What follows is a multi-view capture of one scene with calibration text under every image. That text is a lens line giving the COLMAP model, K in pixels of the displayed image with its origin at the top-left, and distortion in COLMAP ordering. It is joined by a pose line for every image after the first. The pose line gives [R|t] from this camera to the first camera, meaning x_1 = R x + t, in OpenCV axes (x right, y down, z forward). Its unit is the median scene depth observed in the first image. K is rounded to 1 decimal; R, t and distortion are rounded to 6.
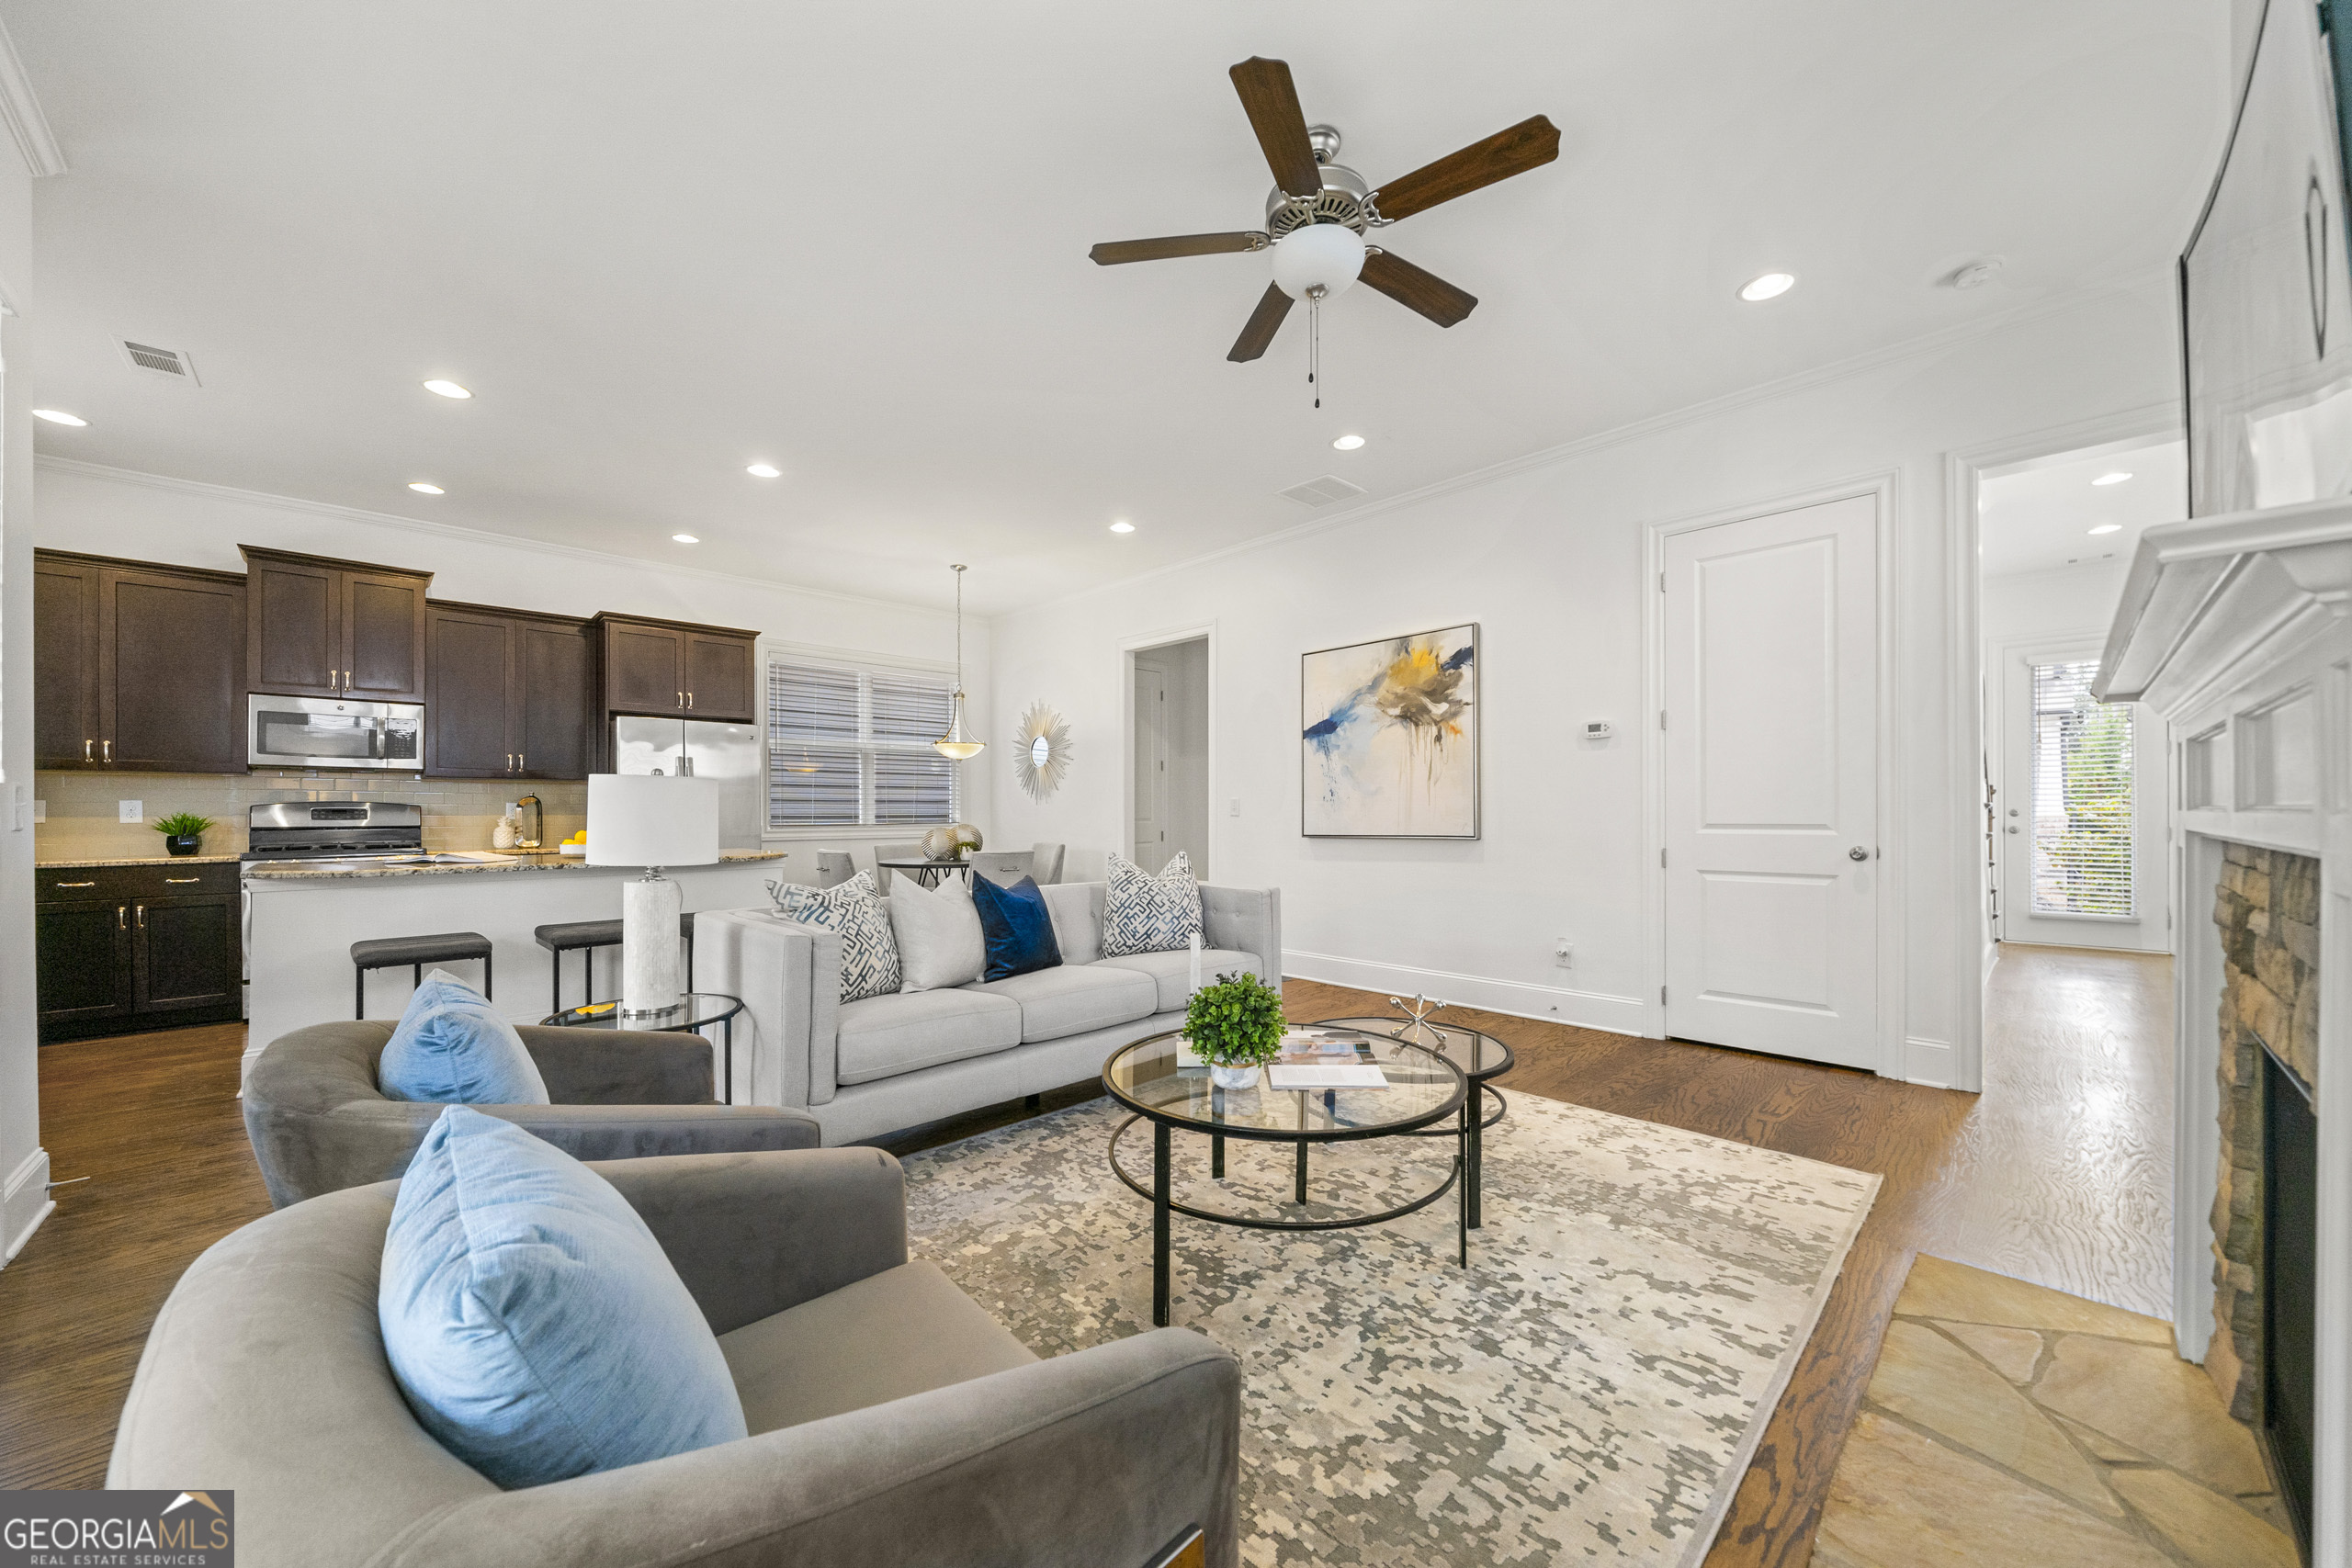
lens RADIAL K [[854.9, 0, 1196.4], [0, 854.9, 811.2], [0, 0, 1]] dist [-0.003382, -0.000088]
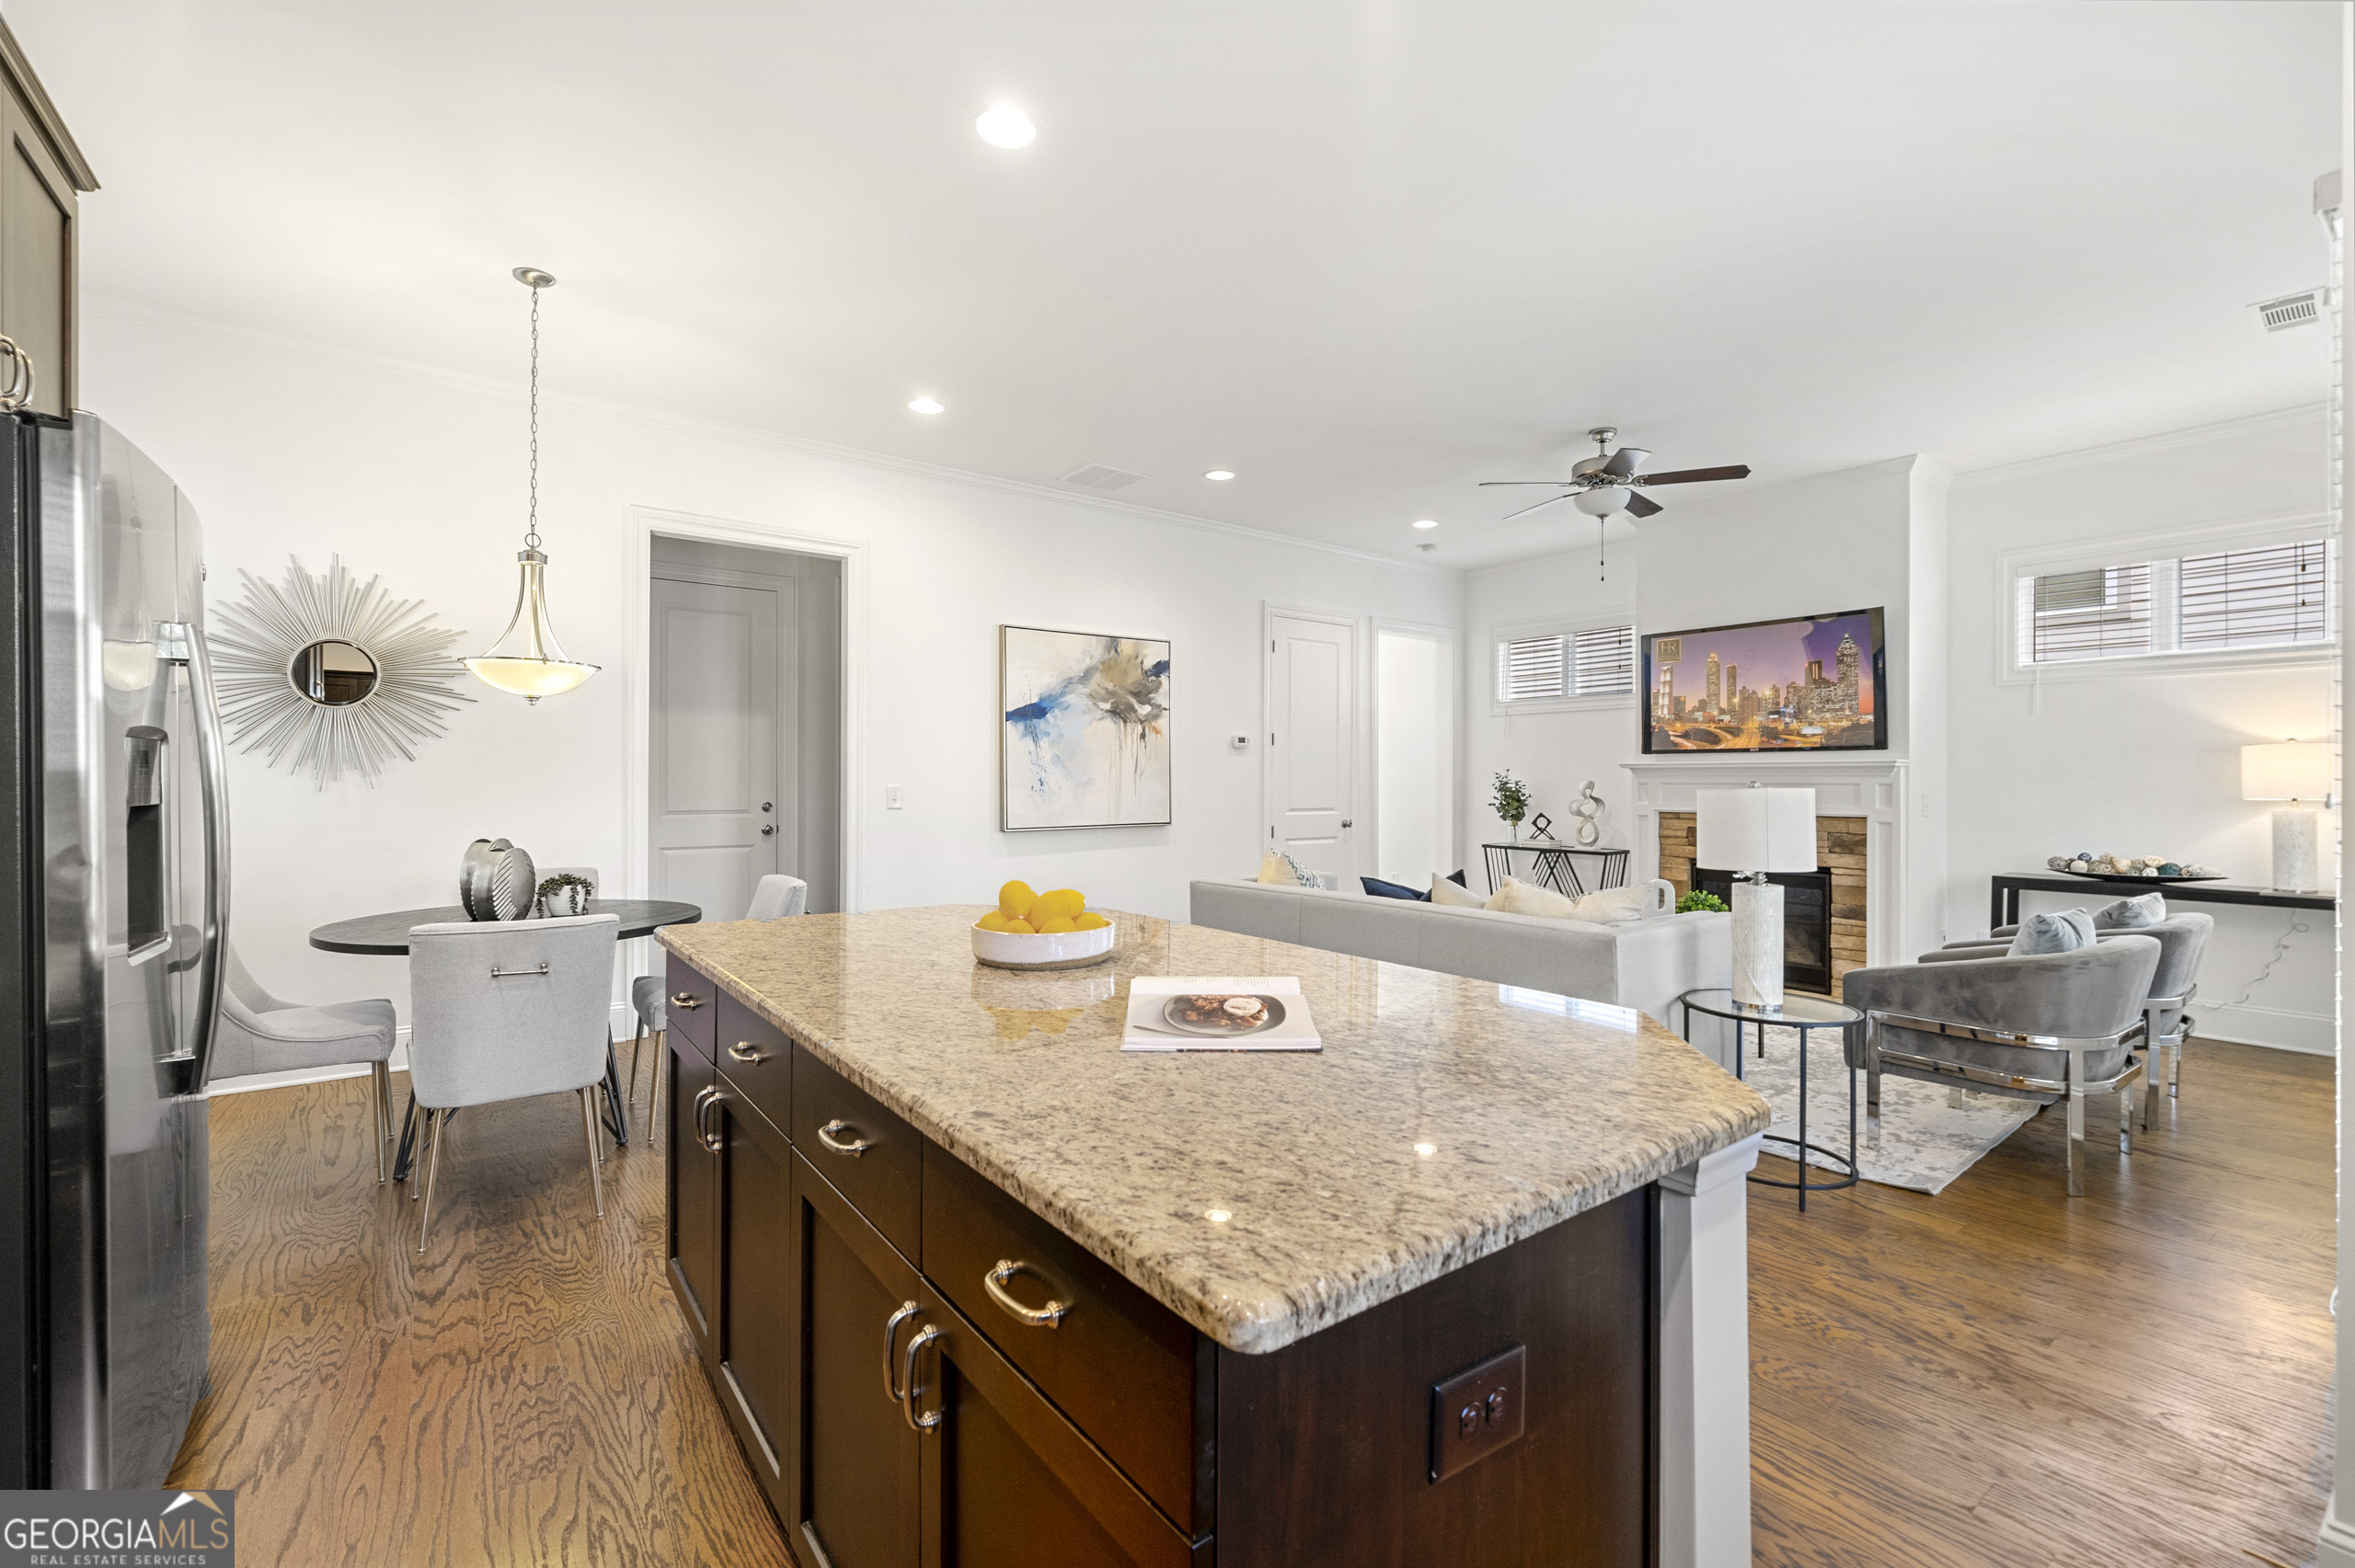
lens RADIAL K [[969.3, 0, 1187.0], [0, 969.3, 775.7], [0, 0, 1]] dist [-0.002182, -0.001569]
pose [[0.147758, 0.013363, 0.988933, -0.974044], [-0.004290, 0.999908, -0.012870, -0.017853], [-0.989014, -0.002341, 0.147802, 0.768493]]
